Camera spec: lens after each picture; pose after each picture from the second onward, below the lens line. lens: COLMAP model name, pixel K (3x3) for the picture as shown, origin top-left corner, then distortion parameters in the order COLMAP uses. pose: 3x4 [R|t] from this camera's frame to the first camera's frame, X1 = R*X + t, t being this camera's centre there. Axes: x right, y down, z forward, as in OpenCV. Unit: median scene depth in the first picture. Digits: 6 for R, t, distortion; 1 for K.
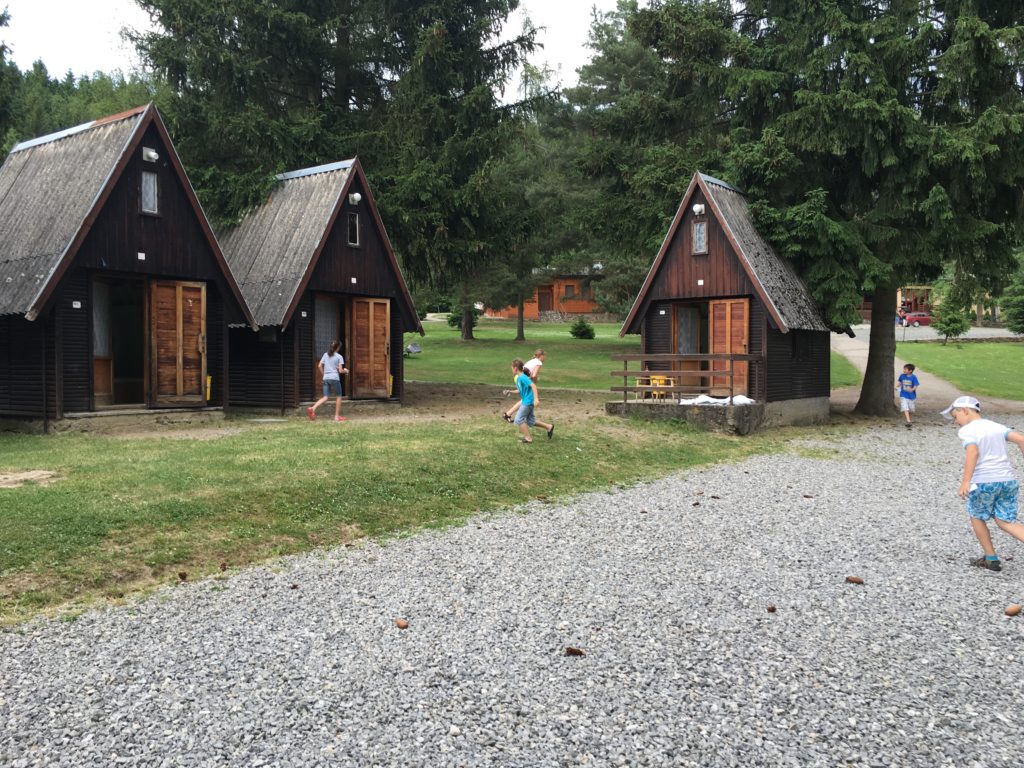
lens RADIAL K [[874.5, 0, 504.9], [0, 874.5, 381.7], [0, 0, 1]] dist [0.076357, -0.100161]
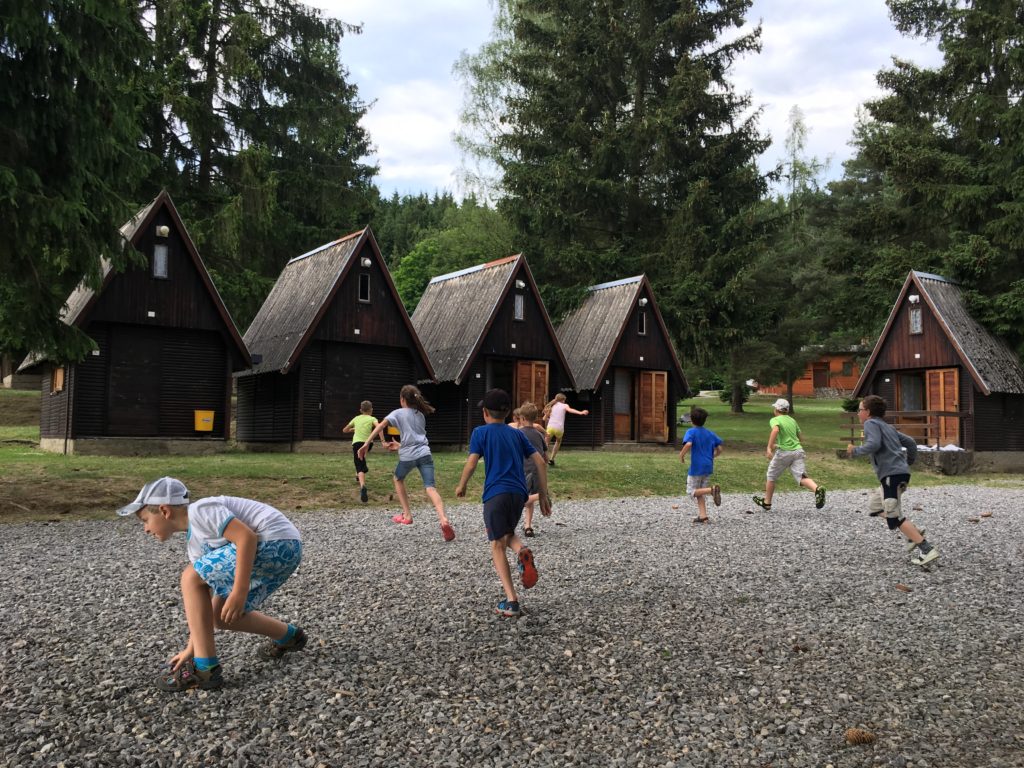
lens RADIAL K [[874.5, 0, 500.5], [0, 874.5, 383.7], [0, 0, 1]] dist [0.076357, -0.100161]
pose [[0.951013, -0.006349, -0.309085, 0.046561], [-0.021344, 0.996055, -0.086133, 0.049107], [0.308413, 0.088511, 0.947126, -0.388232]]
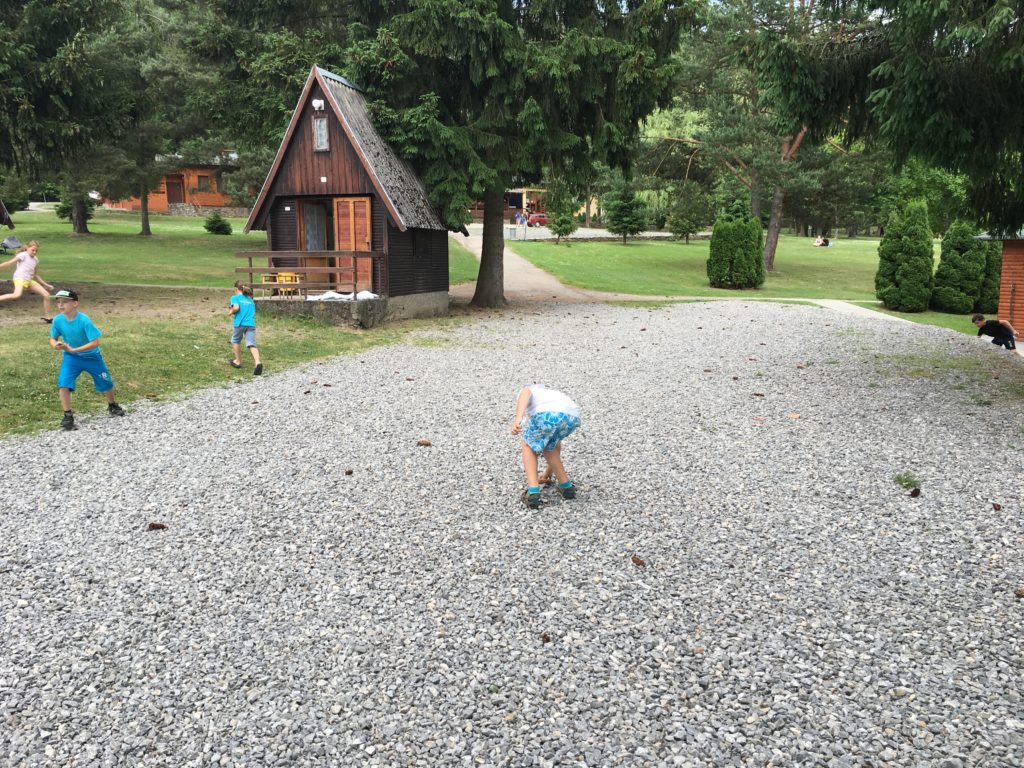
lens RADIAL K [[874.5, 0, 512.3], [0, 874.5, 380.1], [0, 0, 1]] dist [0.076357, -0.100161]
pose [[0.921332, -0.055701, 0.384765, 0.019630], [0.011513, 0.993158, 0.116209, 0.001680], [-0.388606, -0.102638, 0.915670, -0.040314]]
